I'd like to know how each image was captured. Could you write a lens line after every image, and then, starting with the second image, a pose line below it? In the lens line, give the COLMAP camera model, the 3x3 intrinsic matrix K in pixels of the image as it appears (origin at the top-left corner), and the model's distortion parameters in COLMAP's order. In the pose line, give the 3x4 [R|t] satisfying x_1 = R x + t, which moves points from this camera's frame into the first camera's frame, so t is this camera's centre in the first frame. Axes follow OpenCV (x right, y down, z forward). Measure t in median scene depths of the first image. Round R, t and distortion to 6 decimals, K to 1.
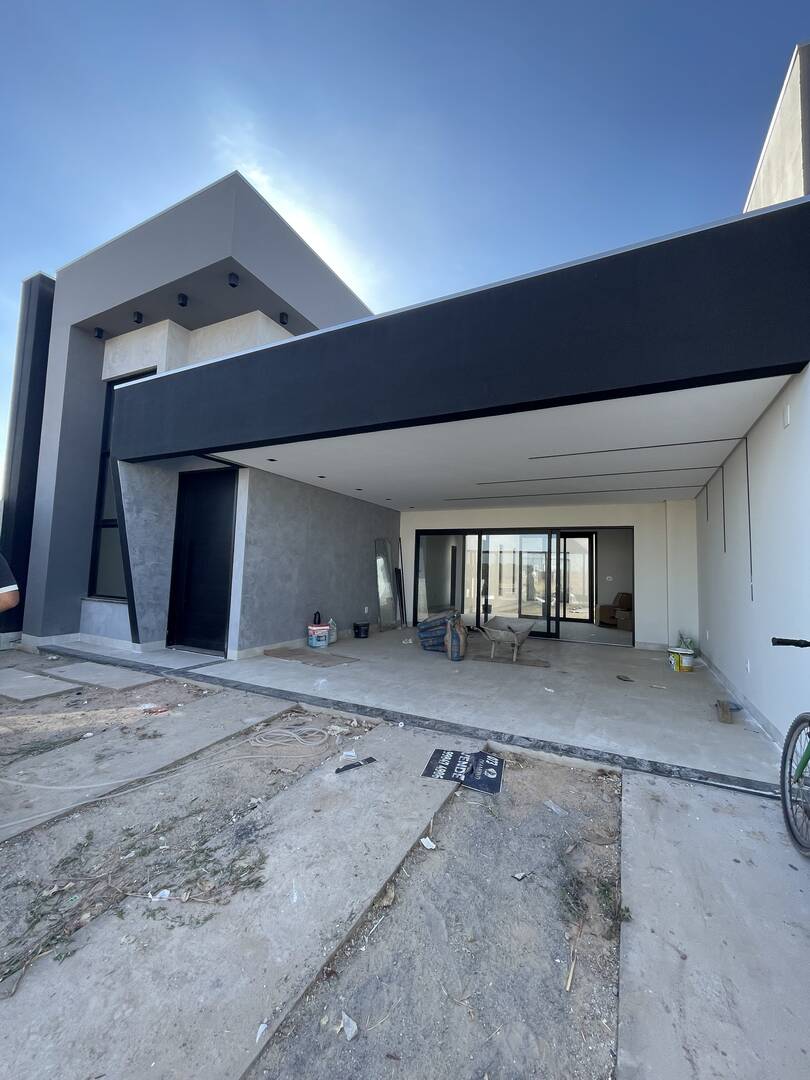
lens RADIAL K [[436.5, 0, 408.0], [0, 436.5, 537.5], [0, 0, 1]] dist [-0.002626, 0.000315]
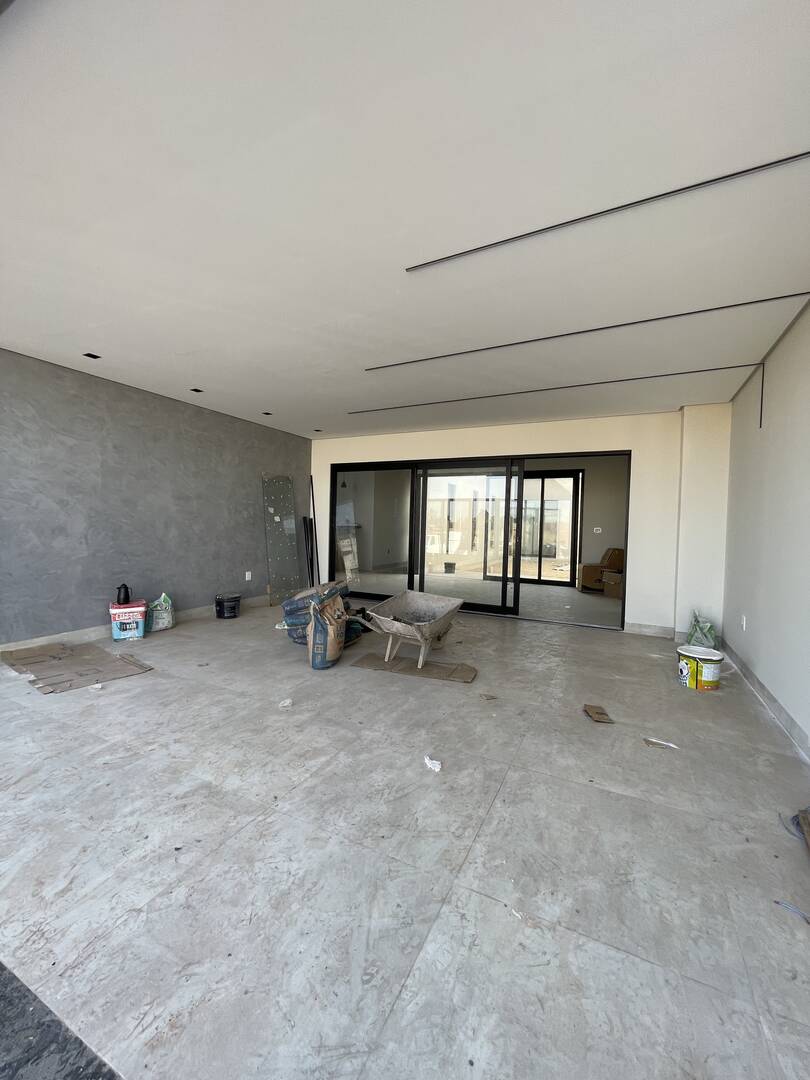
lens RADIAL K [[436.5, 0, 408.0], [0, 436.5, 537.5], [0, 0, 1]] dist [-0.002626, 0.000315]
pose [[0.999983, -0.004982, 0.002899, 0.196371], [0.004641, 0.994196, 0.107486, 0.035620], [-0.003418, -0.107471, 0.994202, 0.367118]]
